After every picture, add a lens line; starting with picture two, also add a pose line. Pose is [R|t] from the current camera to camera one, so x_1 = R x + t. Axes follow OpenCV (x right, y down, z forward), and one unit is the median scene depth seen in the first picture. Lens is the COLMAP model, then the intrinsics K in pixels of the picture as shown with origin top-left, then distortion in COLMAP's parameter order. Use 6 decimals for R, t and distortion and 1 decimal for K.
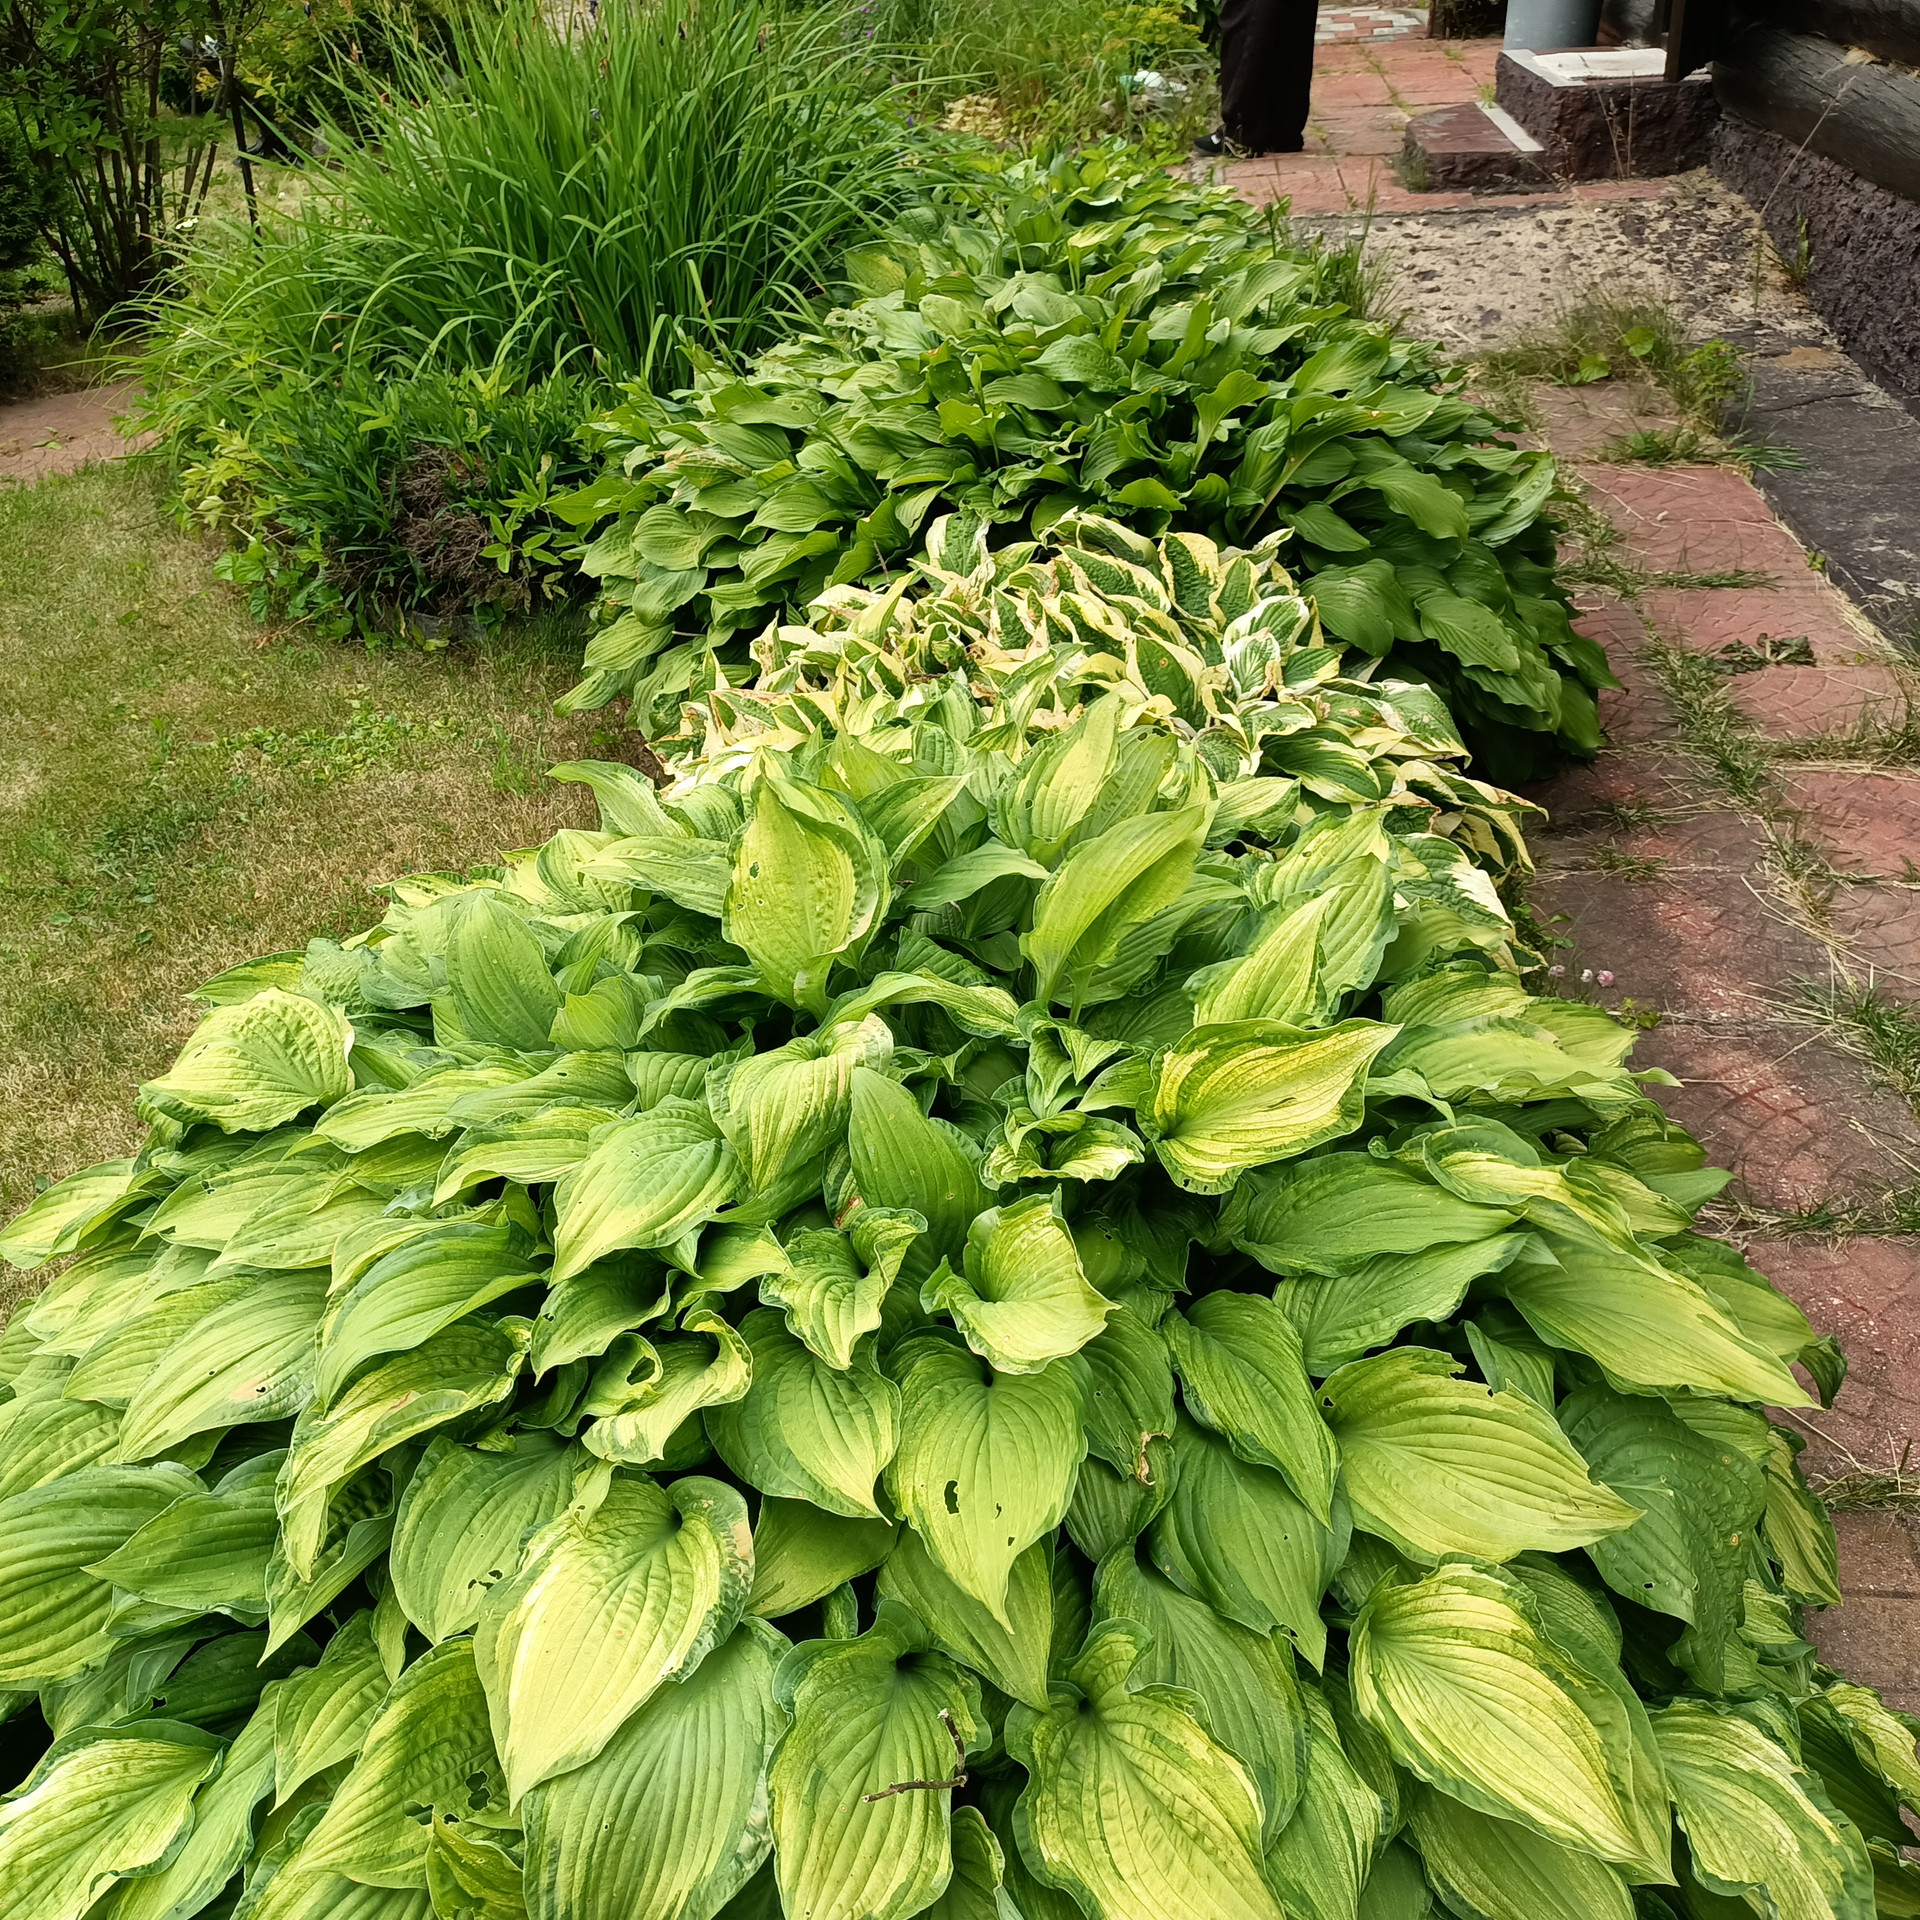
lens RADIAL K [[1917.6, 0, 968.3], [0, 1917.6, 969.7], [0, 0, 1]] dist [0.126989, -0.273087]
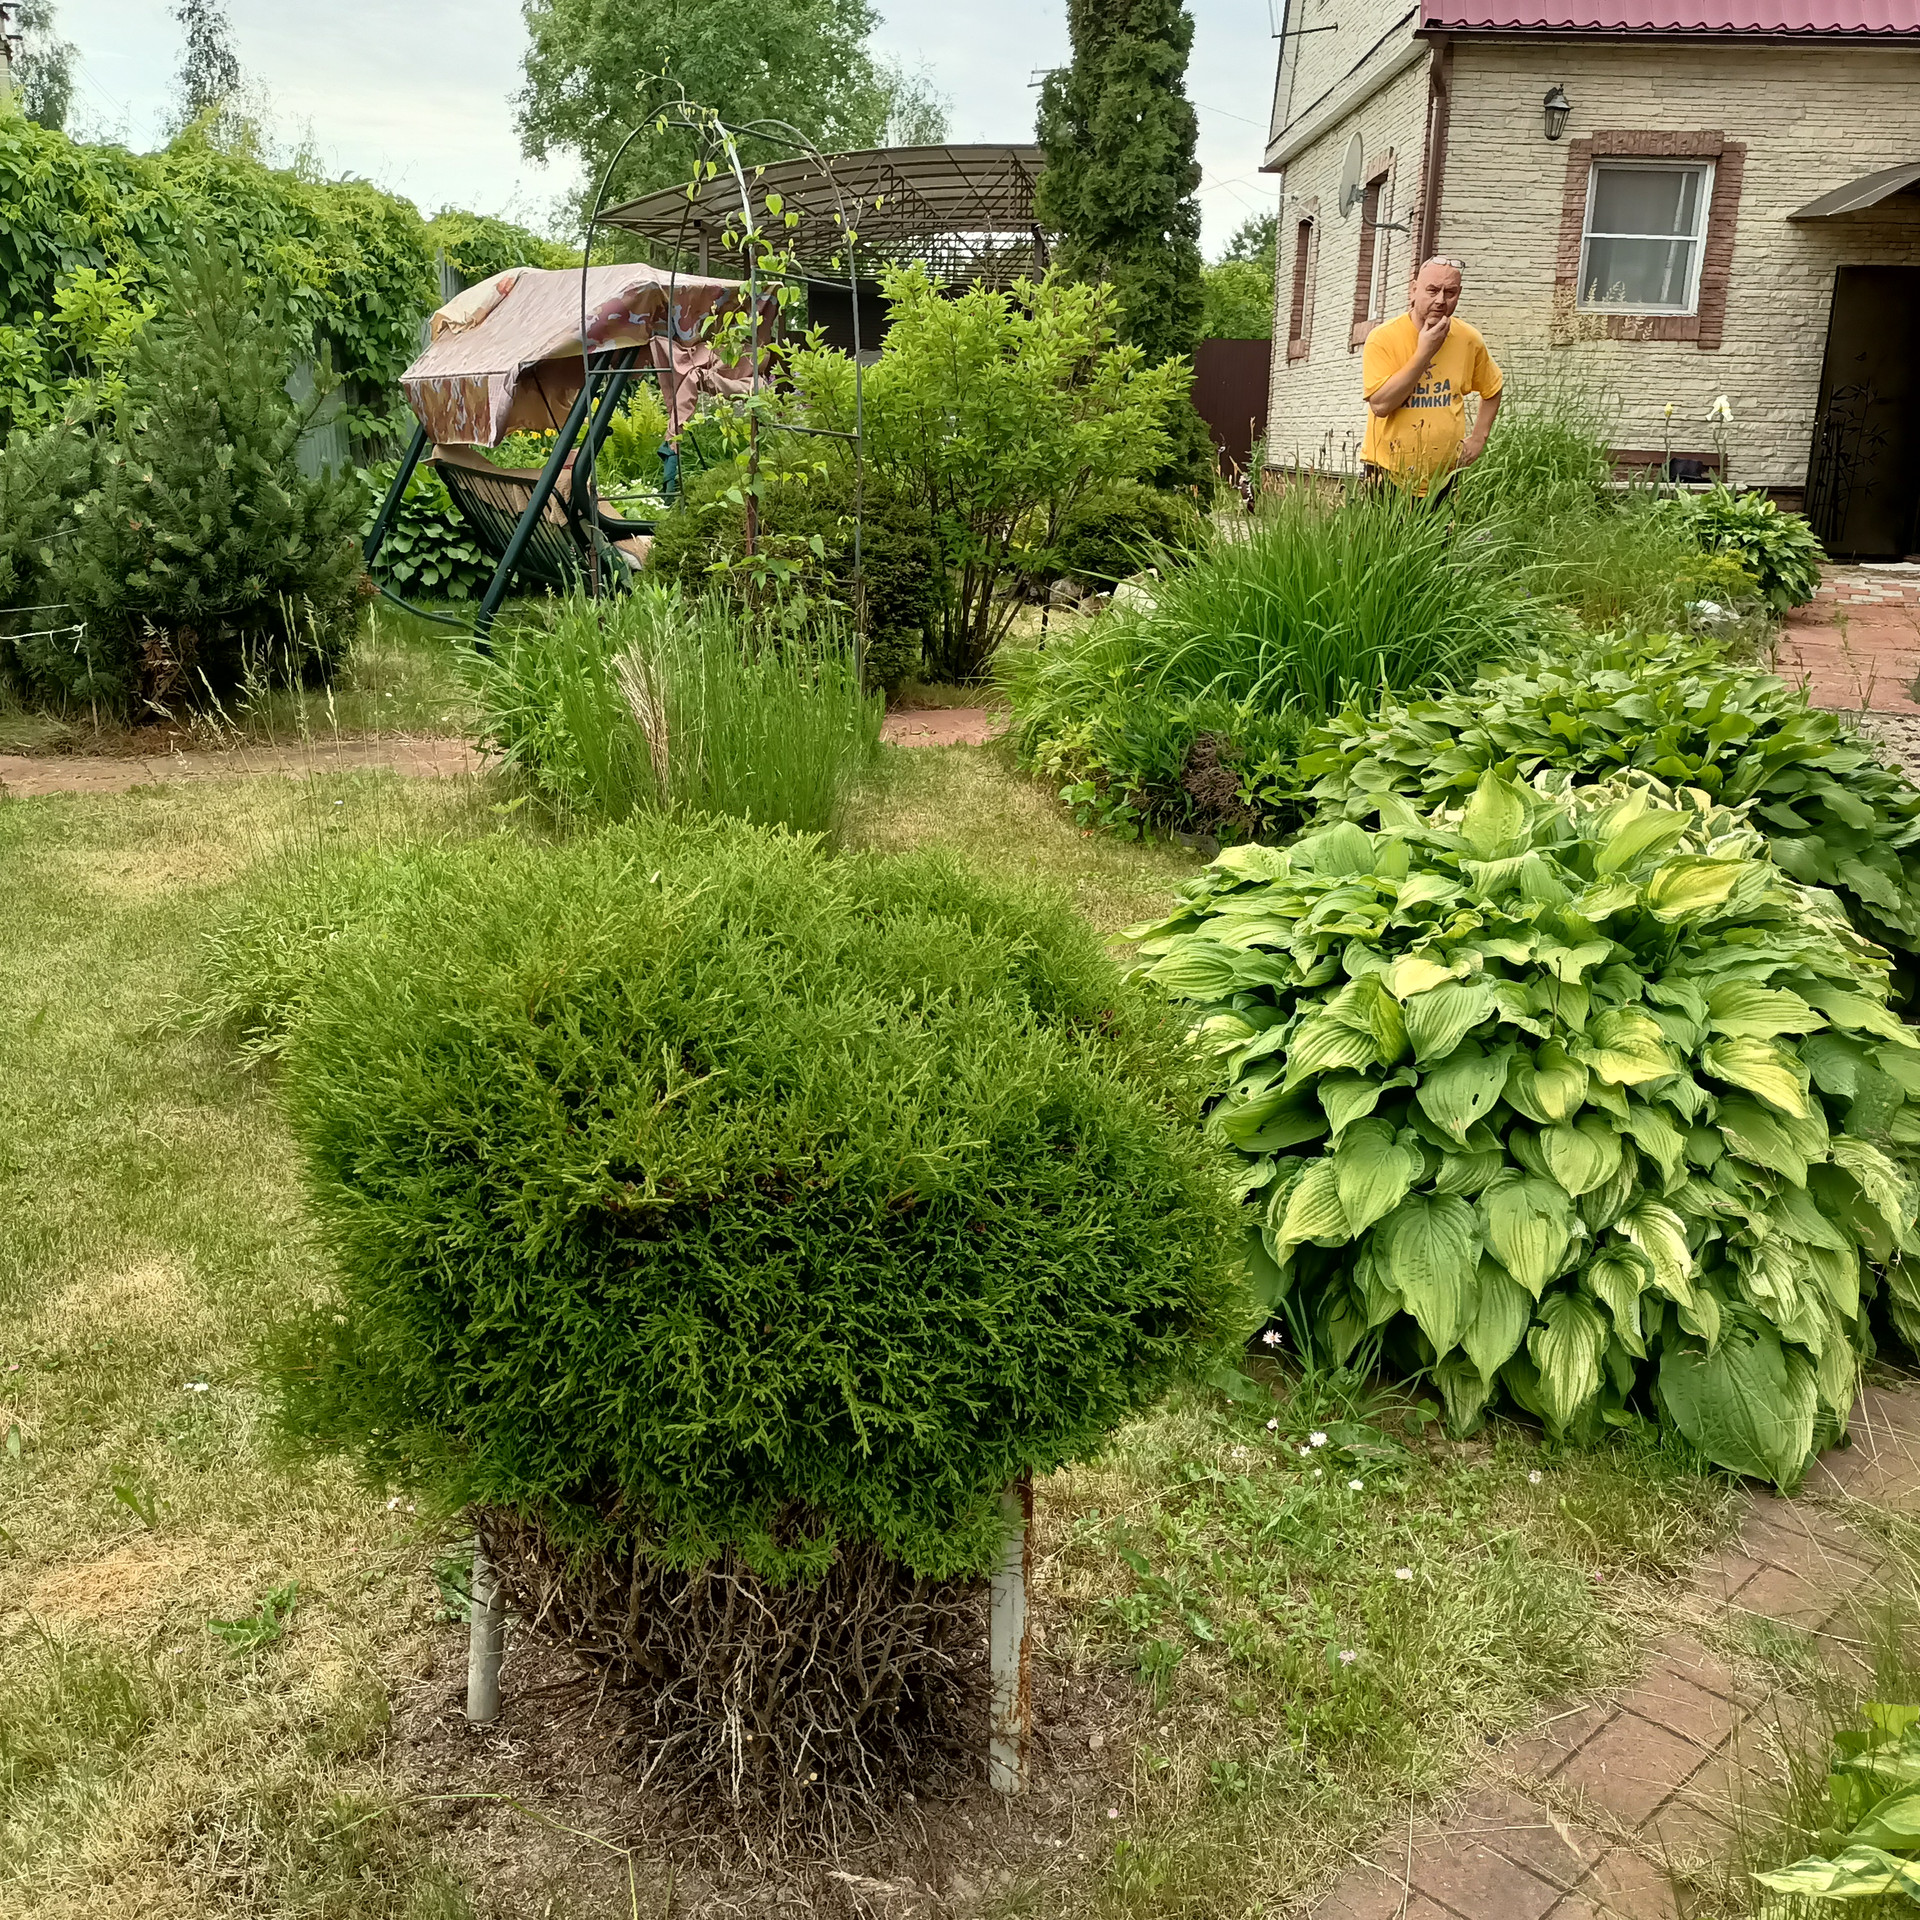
lens RADIAL K [[1917.6, 0, 968.3], [0, 1917.6, 969.7], [0, 0, 1]] dist [0.126989, -0.273087]
pose [[0.956546, 0.149074, -0.250595, -0.043184], [-0.204698, 0.955363, -0.213028, 0.384618], [0.207652, 0.255067, 0.944363, -0.658218]]
